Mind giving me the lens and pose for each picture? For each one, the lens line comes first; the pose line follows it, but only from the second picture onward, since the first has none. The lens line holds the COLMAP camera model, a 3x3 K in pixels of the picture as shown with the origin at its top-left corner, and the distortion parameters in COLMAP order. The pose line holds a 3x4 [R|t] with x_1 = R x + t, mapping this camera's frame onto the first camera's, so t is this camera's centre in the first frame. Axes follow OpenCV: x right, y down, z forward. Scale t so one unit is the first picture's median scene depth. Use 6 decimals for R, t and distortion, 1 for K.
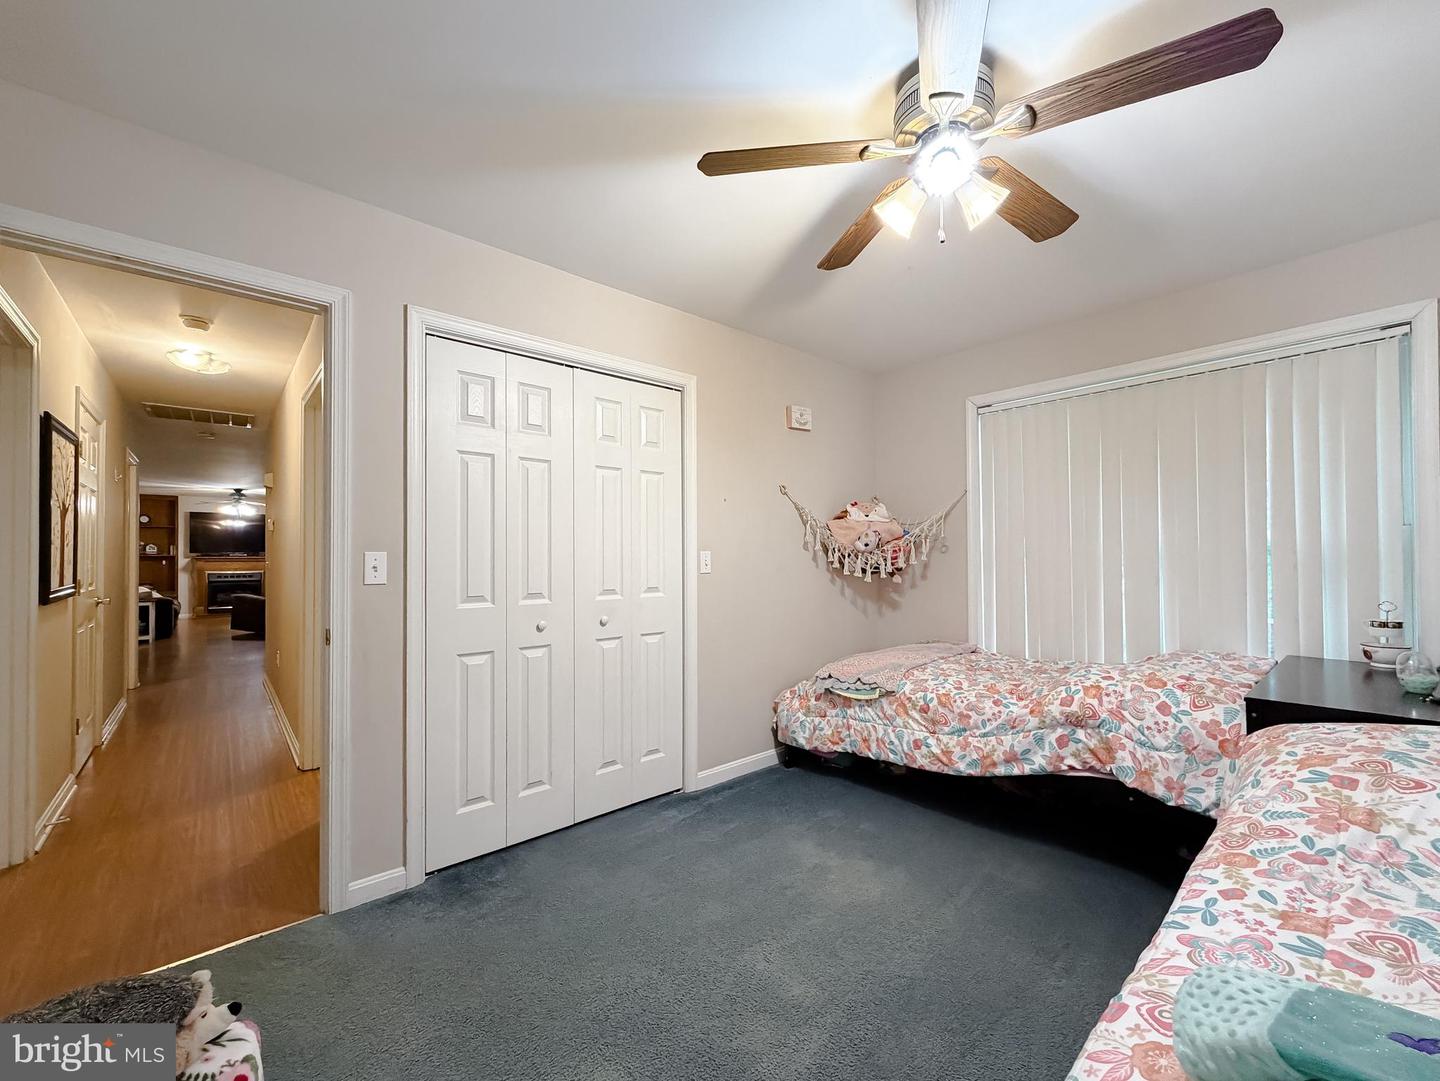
lens RADIAL K [[585.3, 0, 699.4], [0, 585.3, 548.5], [0, 0, 1]] dist [-0.002548, -0.000235]
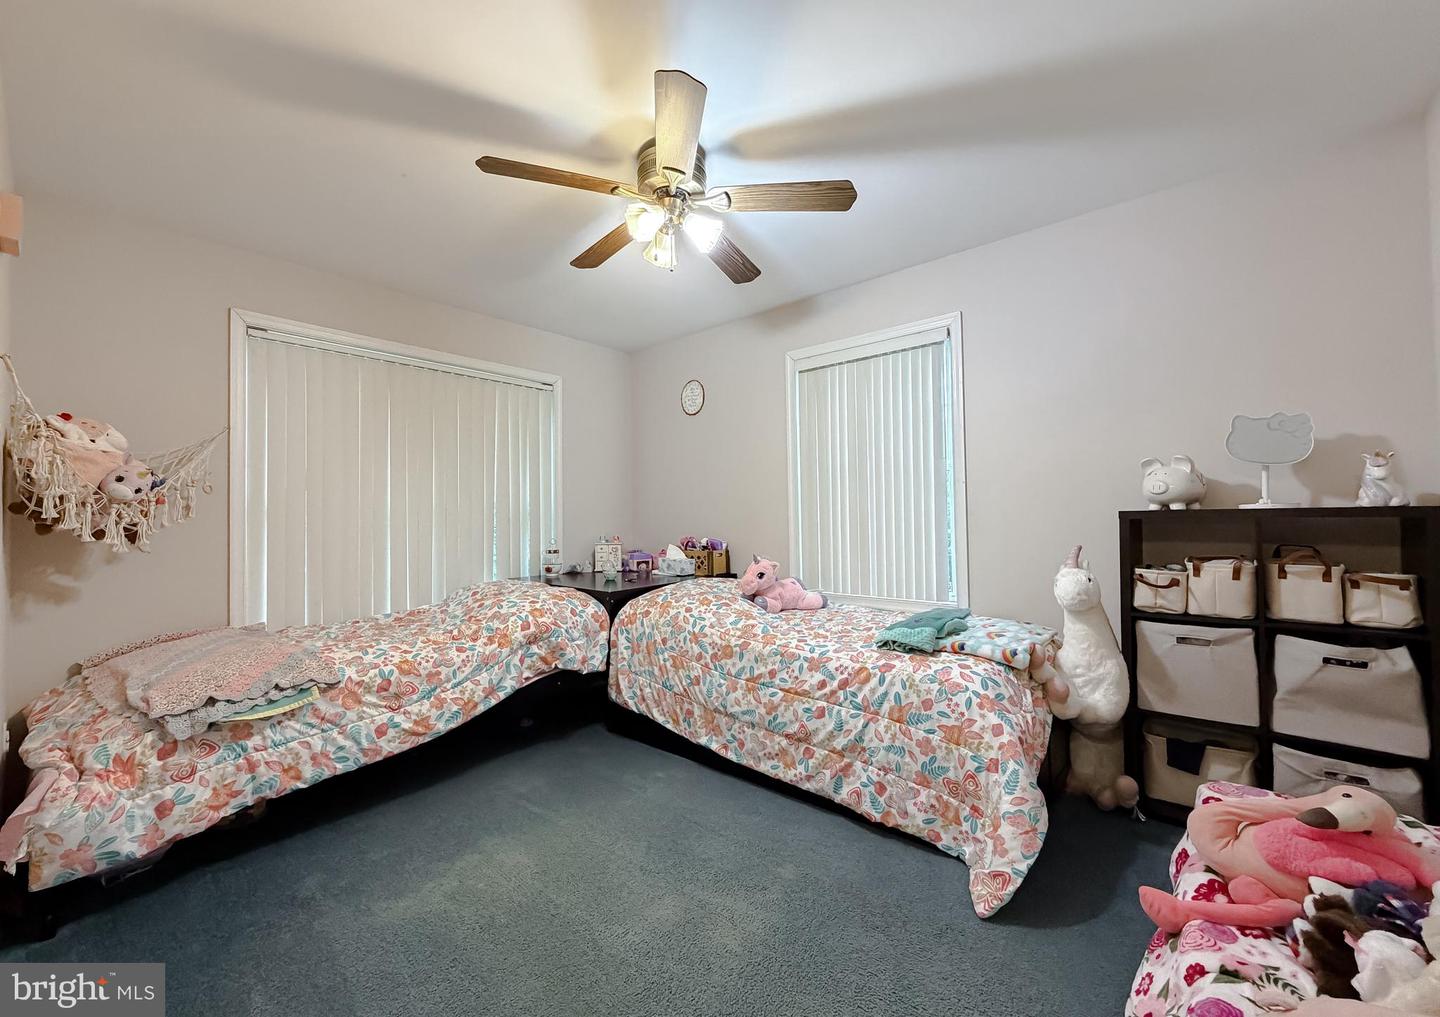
lens RADIAL K [[588.3, 0, 723.2], [0, 588.3, 508.0], [0, 0, 1]] dist [0.001216, 0.000508]
pose [[-0.183462, 0.027668, 0.982637, -0.565958], [0.001685, 0.999611, -0.027831, 0.039624], [-0.983025, -0.003450, -0.183437, 0.683362]]
